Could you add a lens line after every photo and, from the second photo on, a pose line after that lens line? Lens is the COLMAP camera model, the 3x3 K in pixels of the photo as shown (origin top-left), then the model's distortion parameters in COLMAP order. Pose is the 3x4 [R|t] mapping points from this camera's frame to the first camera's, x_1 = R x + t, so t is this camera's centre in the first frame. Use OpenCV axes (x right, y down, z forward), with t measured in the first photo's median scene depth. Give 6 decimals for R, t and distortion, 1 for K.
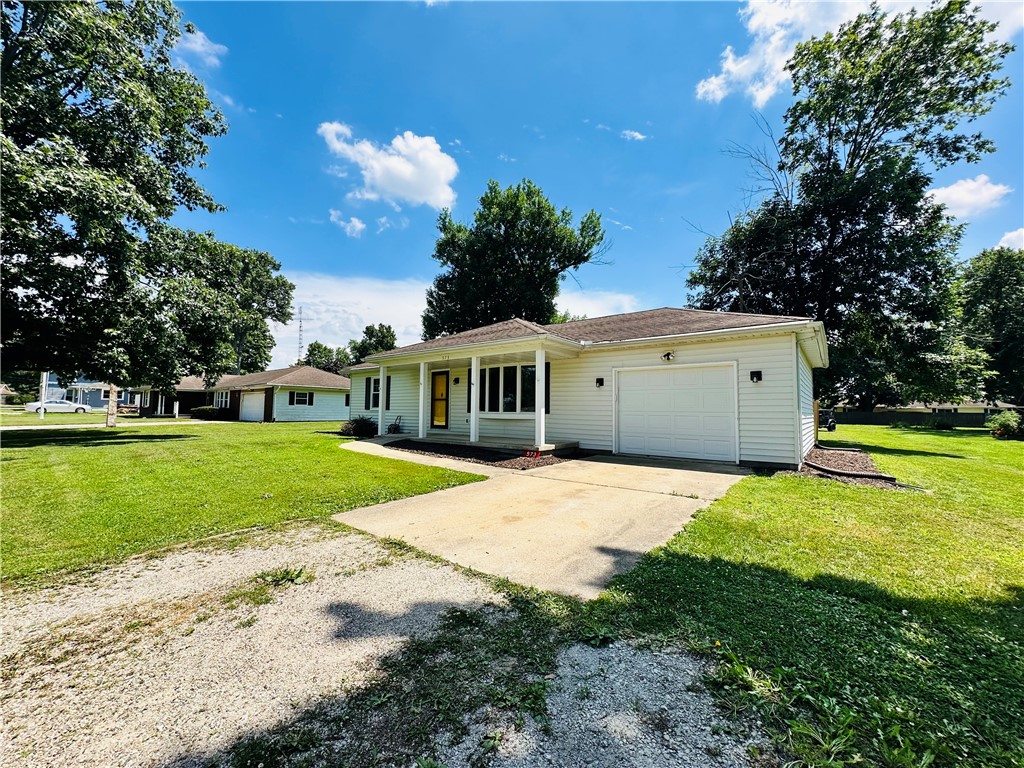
lens RADIAL K [[408.0, 0, 511.5], [0, 408.0, 385.4], [0, 0, 1]] dist [-0.002405, 0.000723]
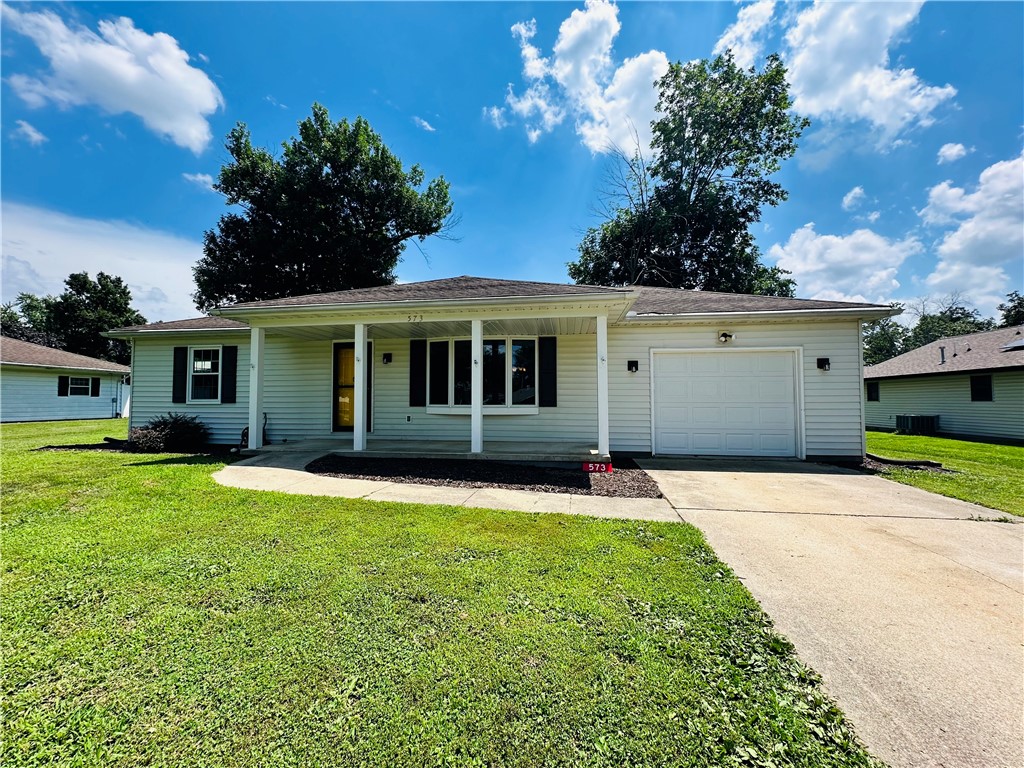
lens RADIAL K [[408.0, 0, 511.5], [0, 408.0, 385.4], [0, 0, 1]] dist [-0.002405, 0.000723]
pose [[0.869298, 0.007680, 0.494229, -0.107478], [-0.023053, 0.999421, 0.025019, 0.004549], [-0.493750, -0.033142, 0.868972, 0.123856]]
